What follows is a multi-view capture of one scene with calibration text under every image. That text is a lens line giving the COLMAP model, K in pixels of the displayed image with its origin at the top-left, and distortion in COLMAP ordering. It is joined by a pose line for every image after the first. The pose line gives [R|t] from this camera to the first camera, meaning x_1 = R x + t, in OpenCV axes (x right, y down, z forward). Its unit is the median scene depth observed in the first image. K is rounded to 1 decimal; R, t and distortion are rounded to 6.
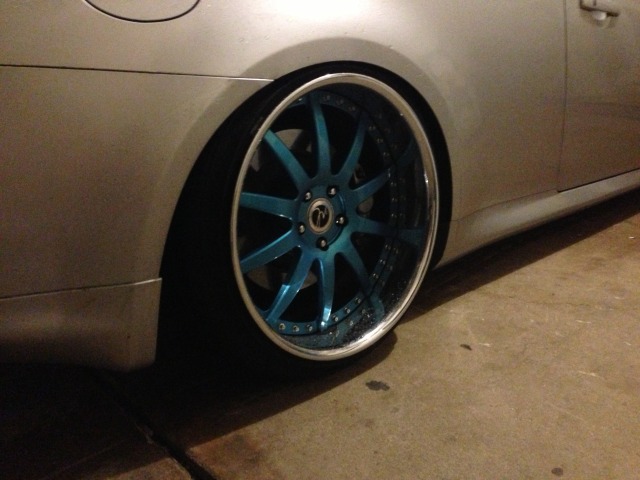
lens RADIAL K [[582.4, 0, 320.0], [0, 582.4, 240.0], [0, 0, 1]] dist [0.121970, -0.188418]
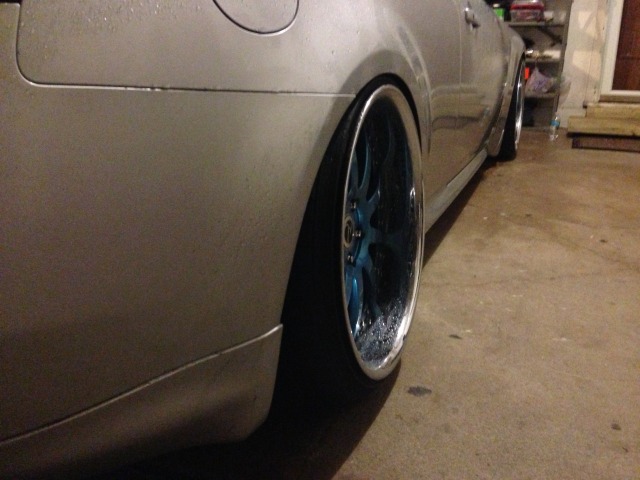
lens RADIAL K [[582.4, 0, 320.0], [0, 582.4, 240.0], [0, 0, 1]] dist [0.121970, -0.188418]
pose [[0.900254, -0.120871, 0.418251, -0.461887], [0.118345, 0.992454, 0.032082, -0.065893], [-0.418973, 0.020616, 0.907765, 0.145581]]
